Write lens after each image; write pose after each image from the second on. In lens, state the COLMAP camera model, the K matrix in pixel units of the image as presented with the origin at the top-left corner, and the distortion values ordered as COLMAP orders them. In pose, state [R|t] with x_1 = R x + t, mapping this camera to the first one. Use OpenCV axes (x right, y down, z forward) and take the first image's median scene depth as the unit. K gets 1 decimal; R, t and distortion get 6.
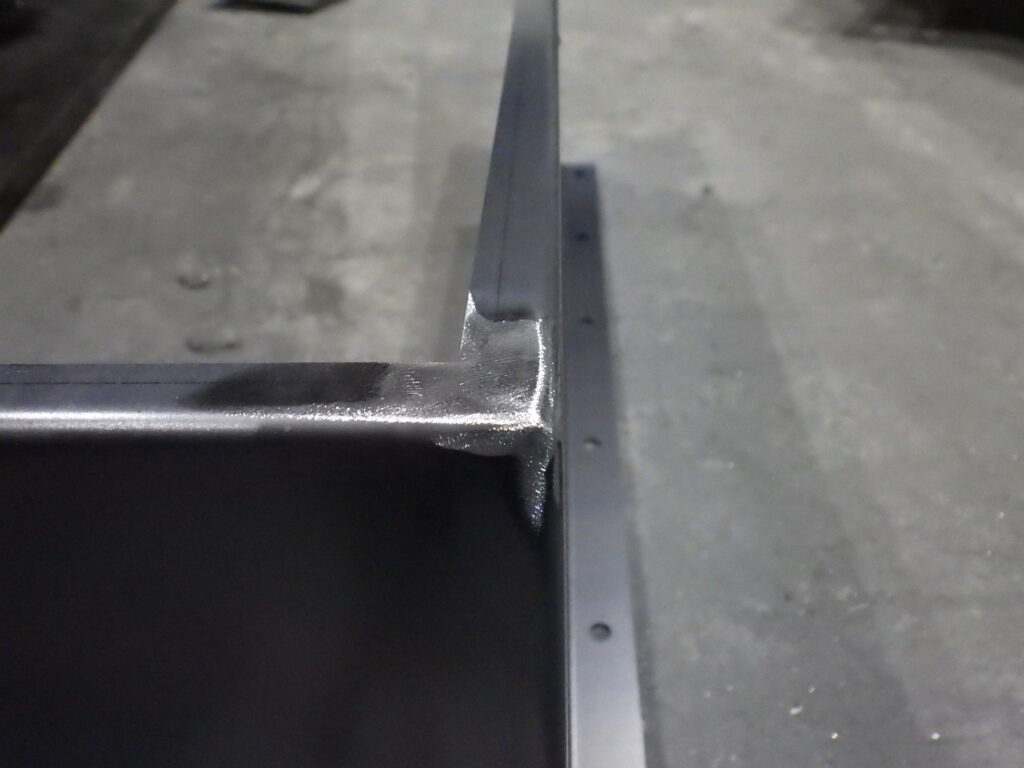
lens RADIAL K [[843.3, 0, 510.8], [0, 843.3, 383.5], [0, 0, 1]] dist [-0.011374, -0.017005]
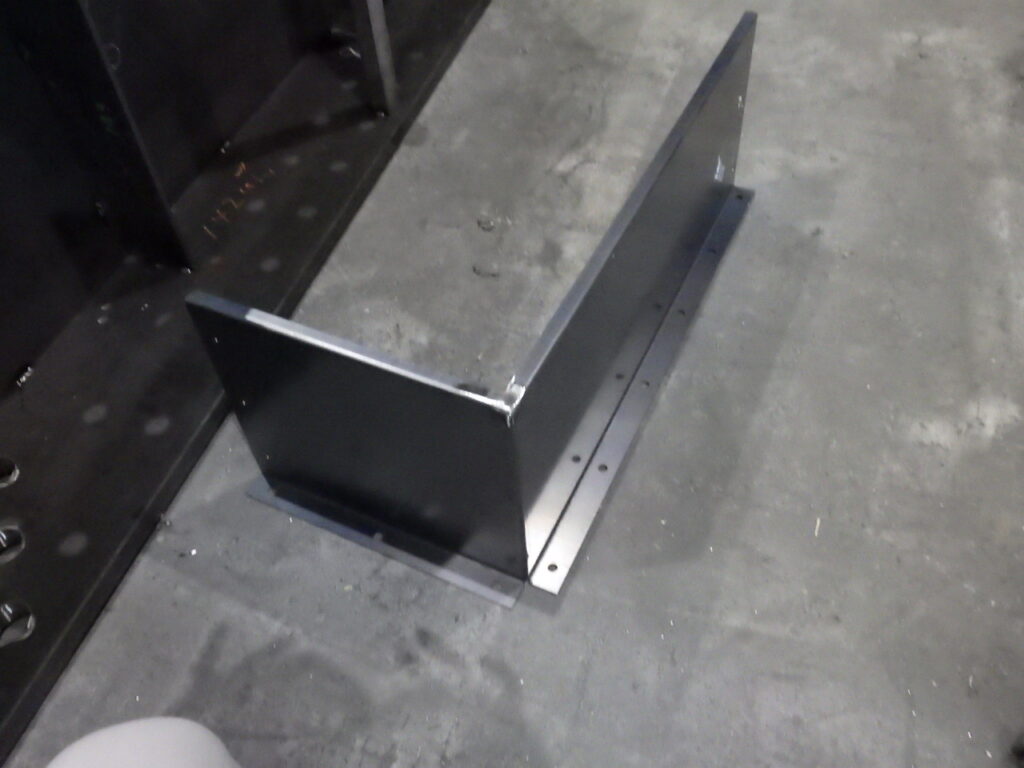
lens RADIAL K [[843.3, 0, 512.6], [0, 843.3, 384.8], [0, 0, 1]] dist [-0.011374, -0.017005]
pose [[0.920231, 0.290318, -0.262468, 0.229973], [-0.229503, 0.943514, 0.238975, -0.230907], [0.317021, -0.159675, 0.934880, -0.666819]]
